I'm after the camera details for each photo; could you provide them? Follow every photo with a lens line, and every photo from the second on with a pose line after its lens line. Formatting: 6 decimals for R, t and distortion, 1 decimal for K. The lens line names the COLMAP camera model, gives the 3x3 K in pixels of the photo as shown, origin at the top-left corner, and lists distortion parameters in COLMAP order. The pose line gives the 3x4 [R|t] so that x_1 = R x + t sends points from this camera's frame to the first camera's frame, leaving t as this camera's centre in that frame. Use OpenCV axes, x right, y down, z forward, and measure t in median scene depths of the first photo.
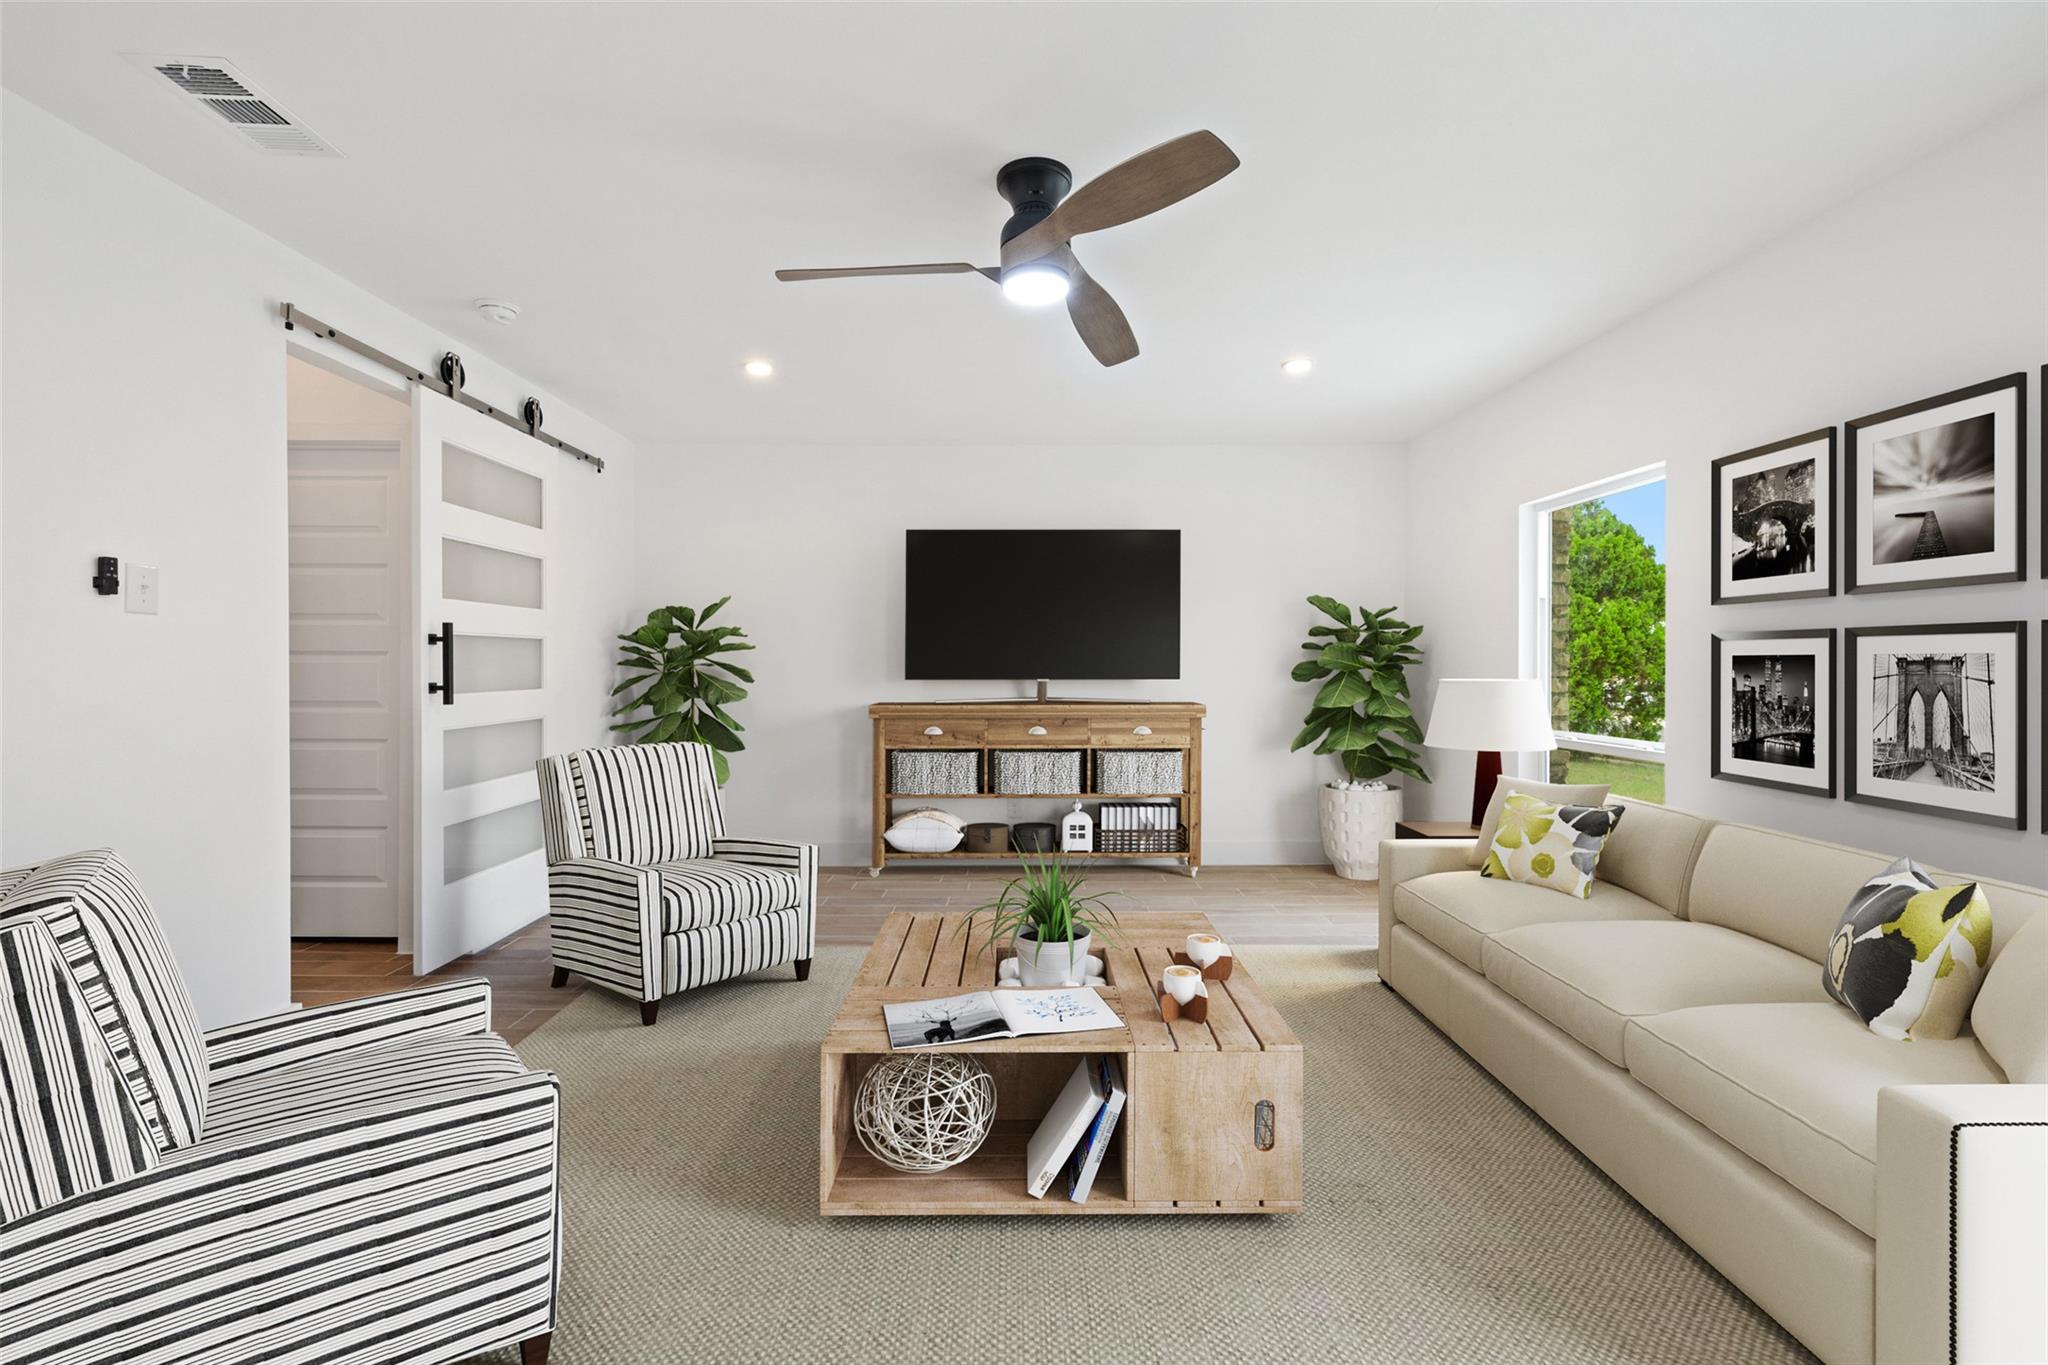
lens RADIAL K [[866.1, 0, 1023.5], [0, 866.1, 674.4], [0, 0, 1]] dist [0.002985, -0.000622]
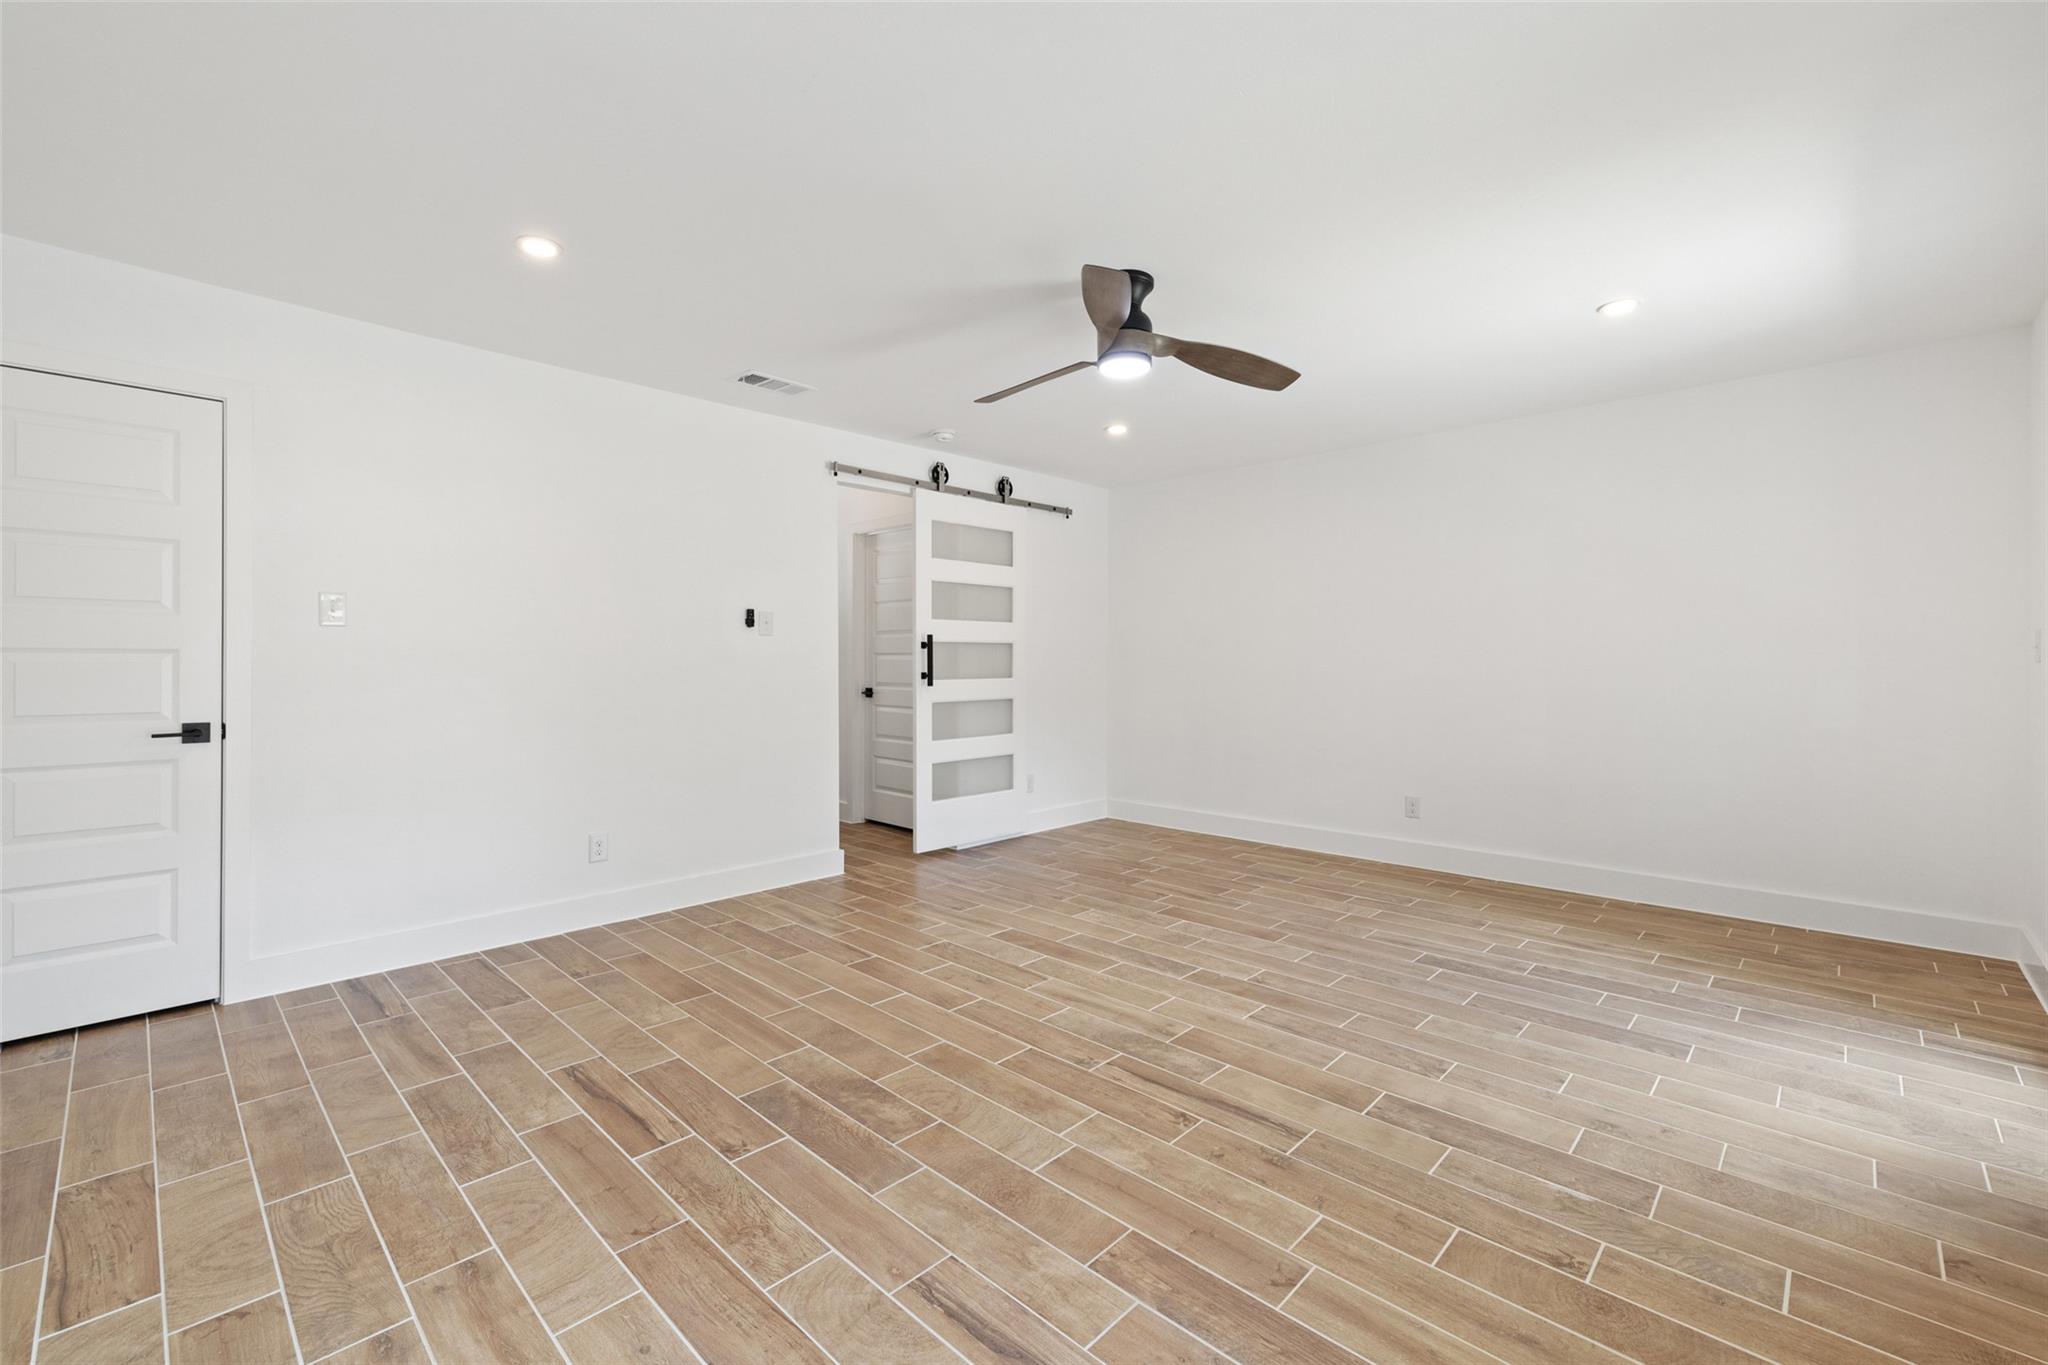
lens RADIAL K [[866.1, 0, 1023.4], [0, 866.1, 670.9], [0, 0, 1]] dist [0.002985, -0.000622]
pose [[0.715934, 0.006891, -0.698134, 0.554620], [-0.007438, 0.999970, 0.002243, 0.001530], [0.698128, 0.003587, 0.715964, -0.012669]]
